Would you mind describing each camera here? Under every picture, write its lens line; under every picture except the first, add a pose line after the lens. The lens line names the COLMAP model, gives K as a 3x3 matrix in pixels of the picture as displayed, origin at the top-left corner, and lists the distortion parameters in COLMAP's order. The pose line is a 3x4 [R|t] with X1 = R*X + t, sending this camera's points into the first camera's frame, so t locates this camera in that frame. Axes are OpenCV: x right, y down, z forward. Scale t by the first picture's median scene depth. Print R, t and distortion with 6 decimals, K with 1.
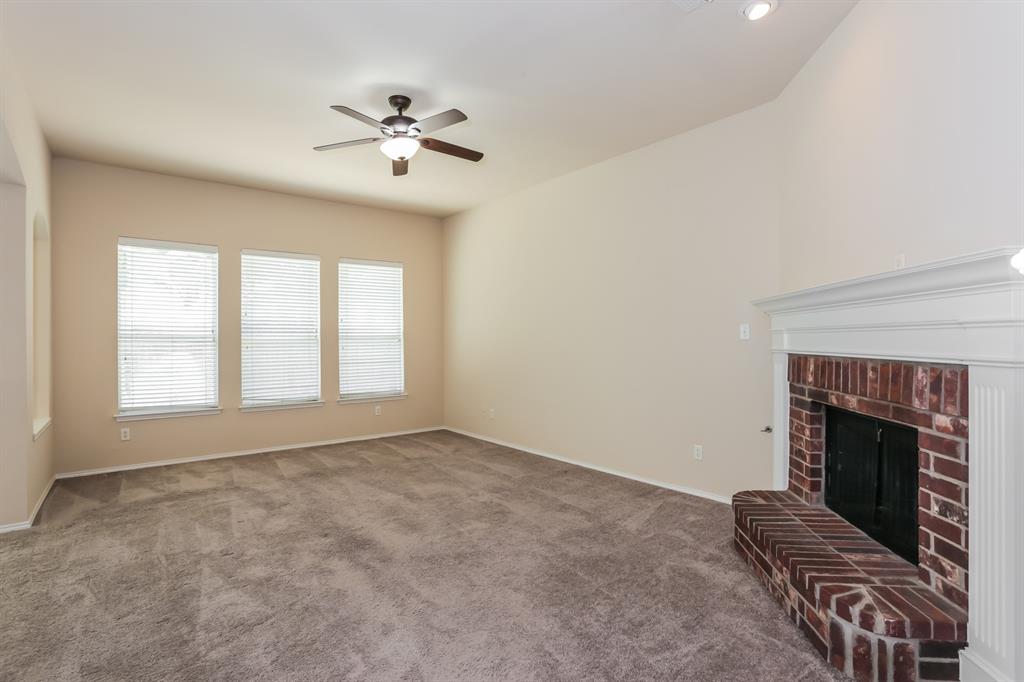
lens RADIAL K [[495.6, 0, 509.8], [0, 495.6, 338.8], [0, 0, 1]] dist [-0.048485, 0.012792]
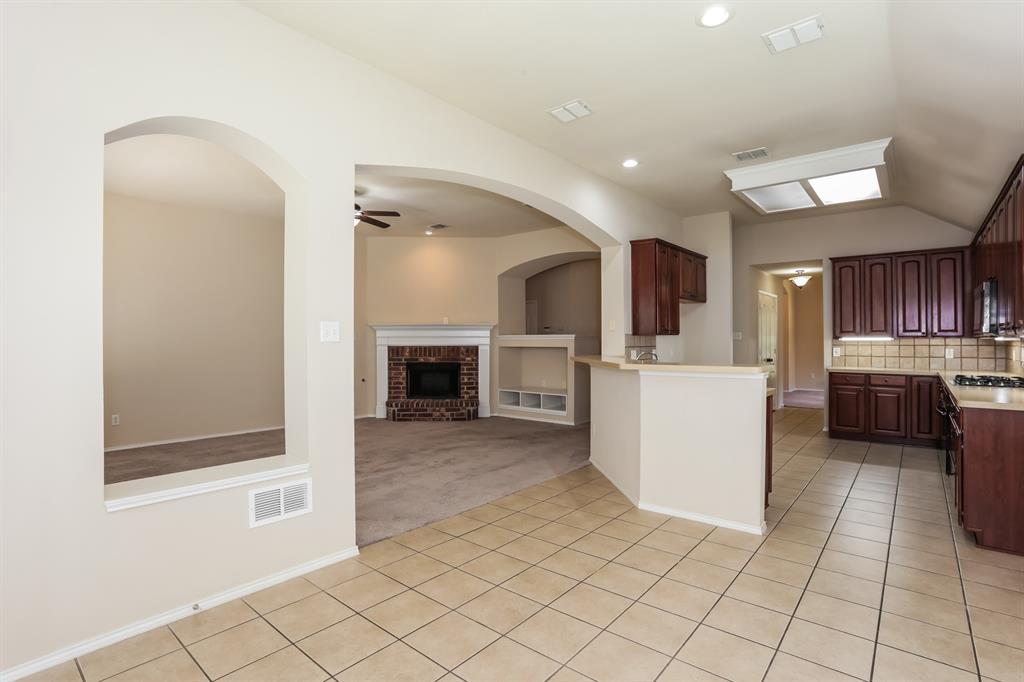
lens RADIAL K [[495.6, 0, 492.5], [0, 495.6, 342.9], [0, 0, 1]] dist [-0.048485, 0.012792]
pose [[-0.173008, 0.000468, 0.984920, -2.864227], [0.003222, 0.999995, 0.000091, 0.020535], [-0.984915, 0.003189, -0.173008, 1.249758]]
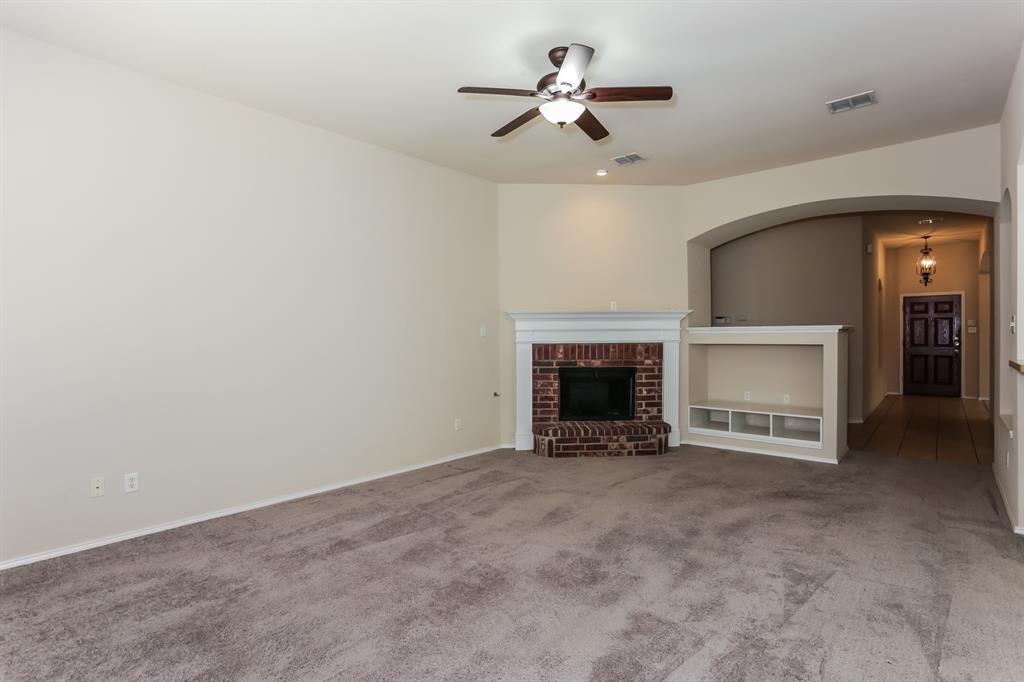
lens RADIAL K [[495.6, 0, 513.6], [0, 495.6, 341.5], [0, 0, 1]] dist [-0.048485, 0.012792]
pose [[-0.174492, -0.006126, 0.984639, -1.586659], [0.007659, 0.999942, 0.007578, 0.010576], [-0.984629, 0.008864, -0.174435, 1.888865]]
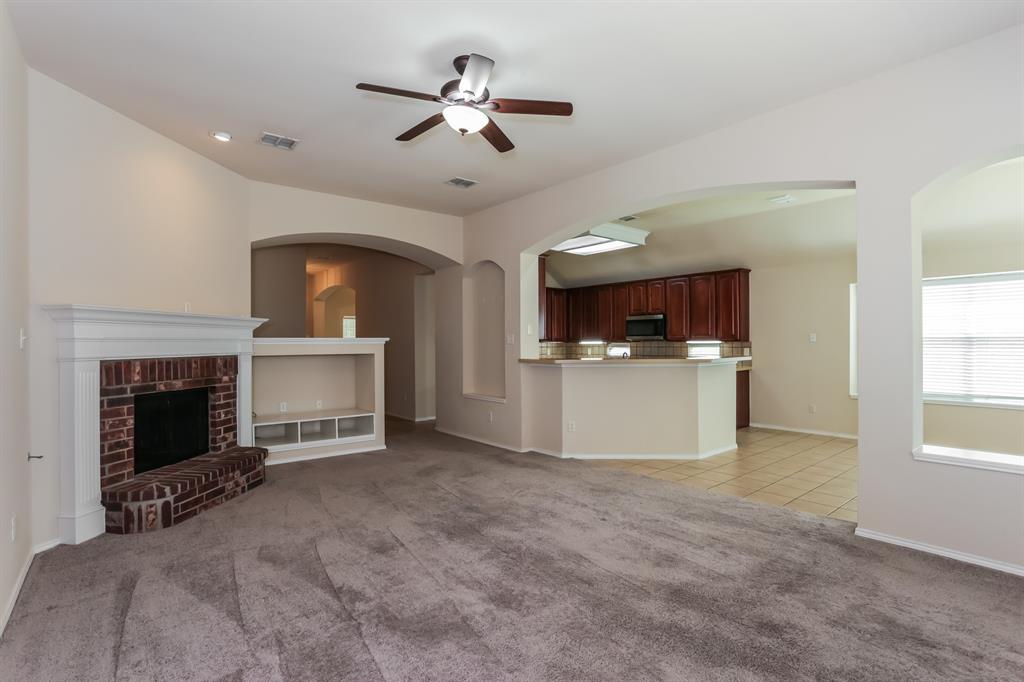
lens RADIAL K [[495.6, 0, 502.1], [0, 495.6, 349.0], [0, 0, 1]] dist [-0.048485, 0.012792]
pose [[-0.999908, 0.013043, 0.003741, -0.434456], [0.013082, 0.999859, 0.010503, 0.006852], [-0.003603, 0.010551, -0.999938, 2.815375]]
